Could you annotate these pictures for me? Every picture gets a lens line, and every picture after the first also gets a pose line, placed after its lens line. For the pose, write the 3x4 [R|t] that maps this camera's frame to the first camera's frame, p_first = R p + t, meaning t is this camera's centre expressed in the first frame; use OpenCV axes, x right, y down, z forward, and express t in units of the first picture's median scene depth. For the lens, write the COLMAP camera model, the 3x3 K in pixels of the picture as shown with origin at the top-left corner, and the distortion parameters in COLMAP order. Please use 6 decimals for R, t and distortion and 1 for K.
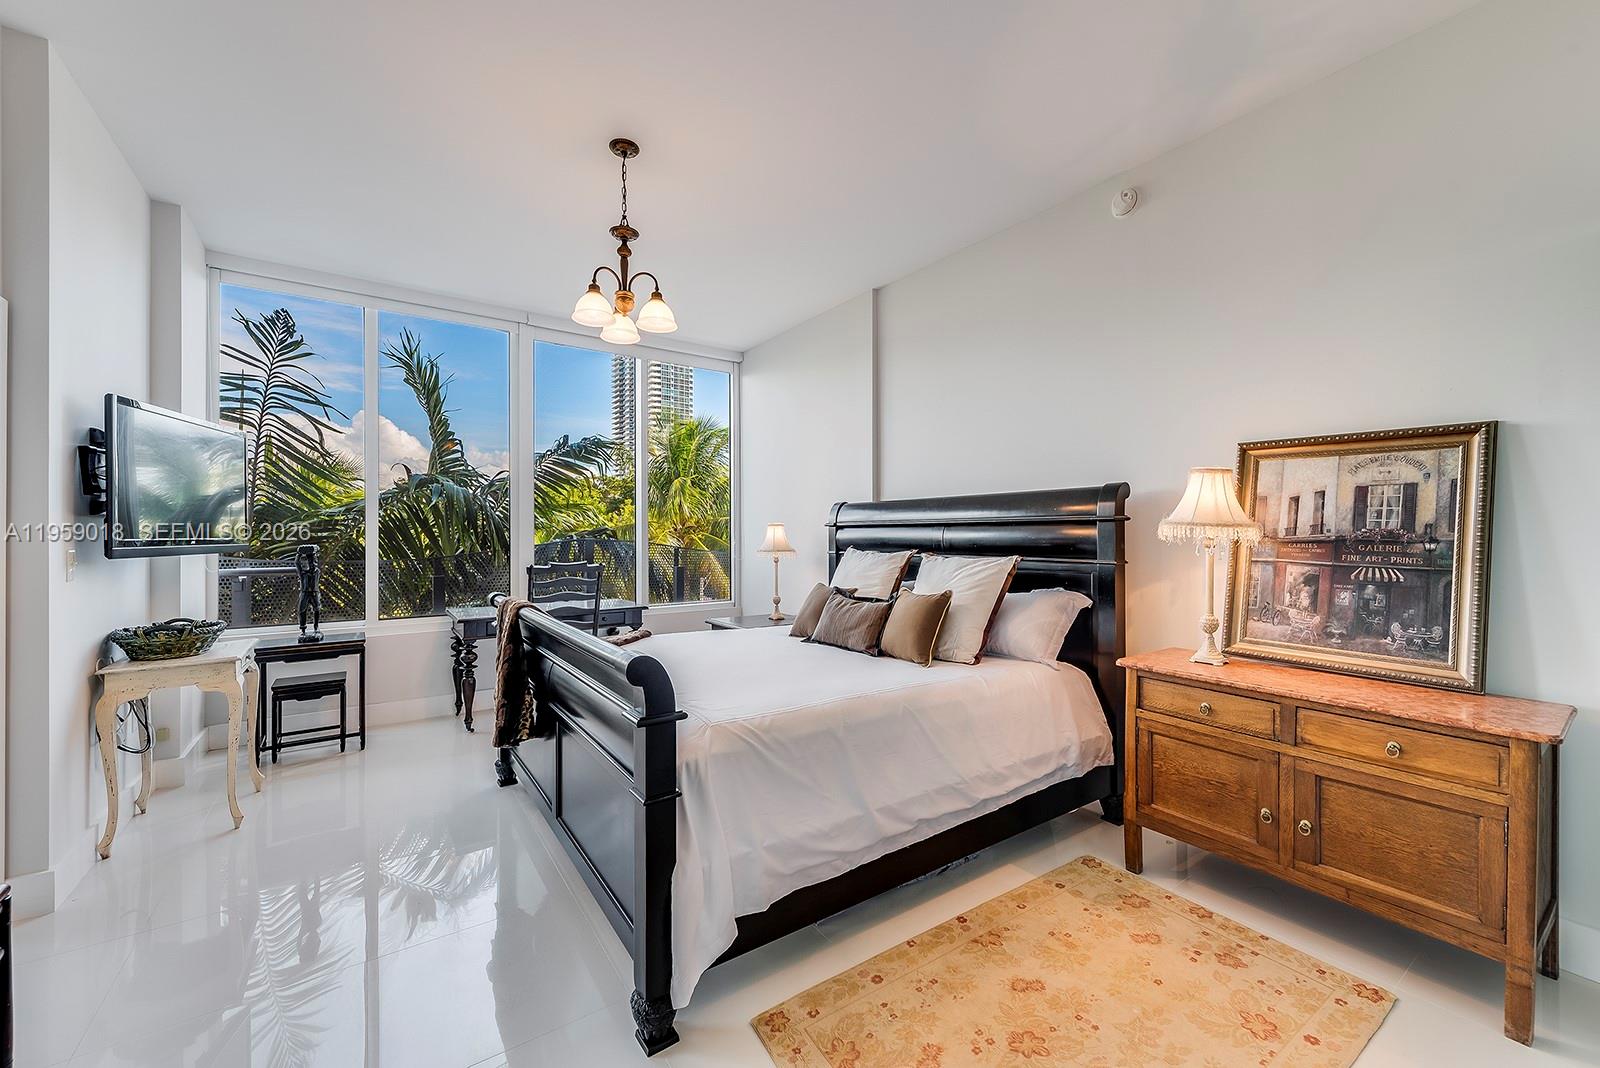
lens RADIAL K [[624.2, 0, 800.0], [0, 624.2, 534.0], [0, 0, 1]] dist [0.010192, -0.000061]
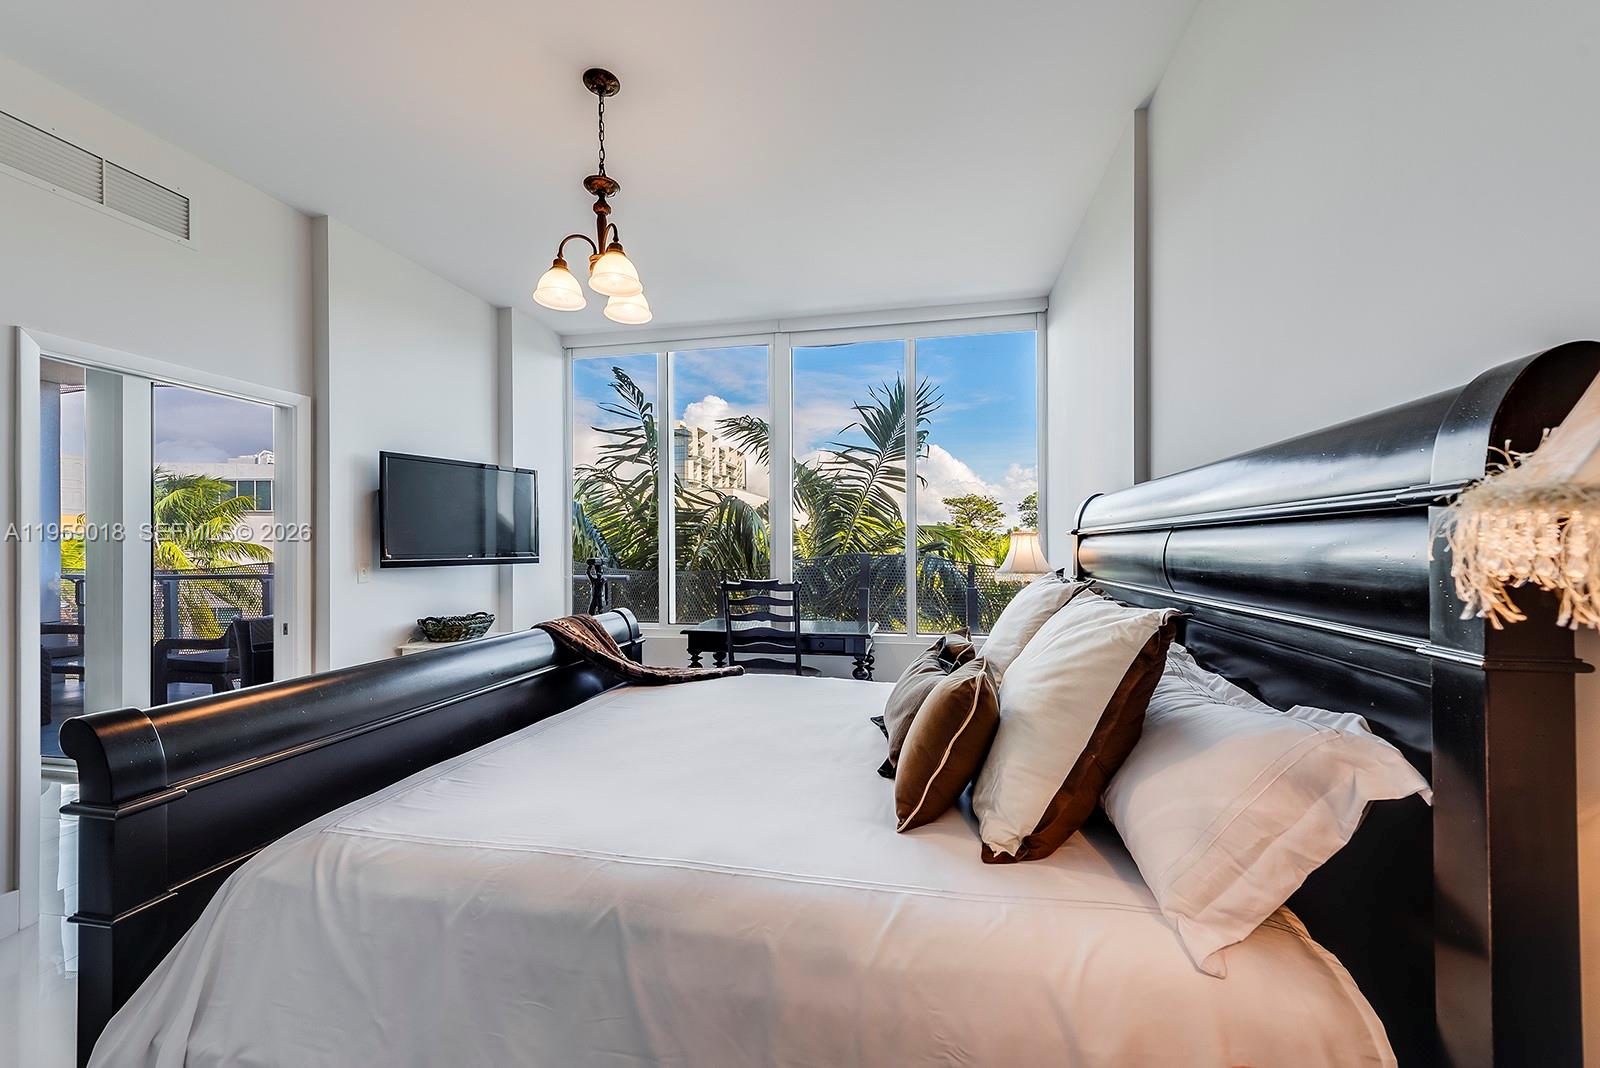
lens RADIAL K [[617.8, 0, 799.1], [0, 617.8, 544.0], [0, 0, 1]] dist [0.011169, 0.000026]
pose [[0.689920, -0.005643, -0.723864, 0.481204], [0.005697, 0.999981, -0.002366, -0.003001], [0.723863, -0.002492, 0.689939, 0.607366]]
